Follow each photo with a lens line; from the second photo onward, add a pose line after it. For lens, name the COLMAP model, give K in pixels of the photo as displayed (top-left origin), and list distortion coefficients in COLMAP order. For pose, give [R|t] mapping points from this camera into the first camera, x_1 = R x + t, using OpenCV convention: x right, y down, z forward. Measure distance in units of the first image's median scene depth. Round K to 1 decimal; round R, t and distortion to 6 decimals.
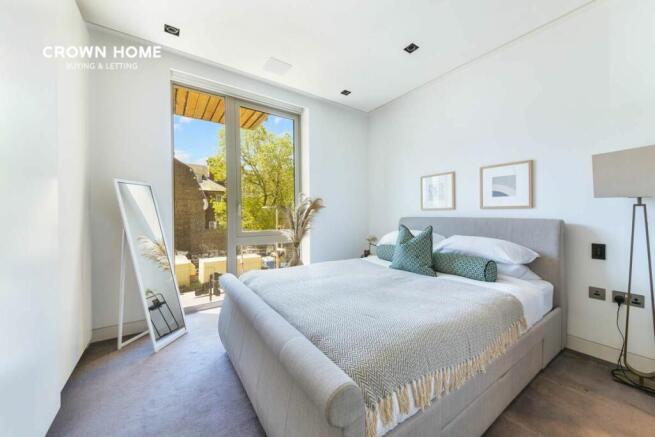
lens RADIAL K [[236.3, 0, 327.5], [0, 236.3, 218.5], [0, 0, 1]] dist [-0.000568, -0.000066]
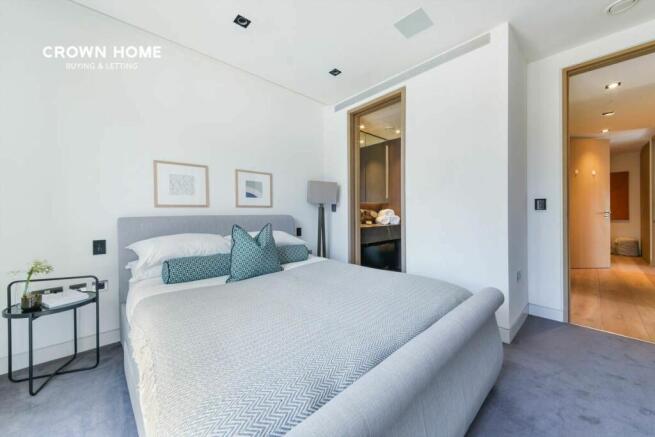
lens RADIAL K [[239.0, 0, 325.9], [0, 239.0, 215.8], [0, 0, 1]] dist [0.001273, -0.006787]
pose [[-0.139461, -0.014257, 0.990125, -0.513841], [0.023101, 0.999577, 0.017647, -0.011628], [-0.989958, 0.025334, -0.139073, 0.755175]]
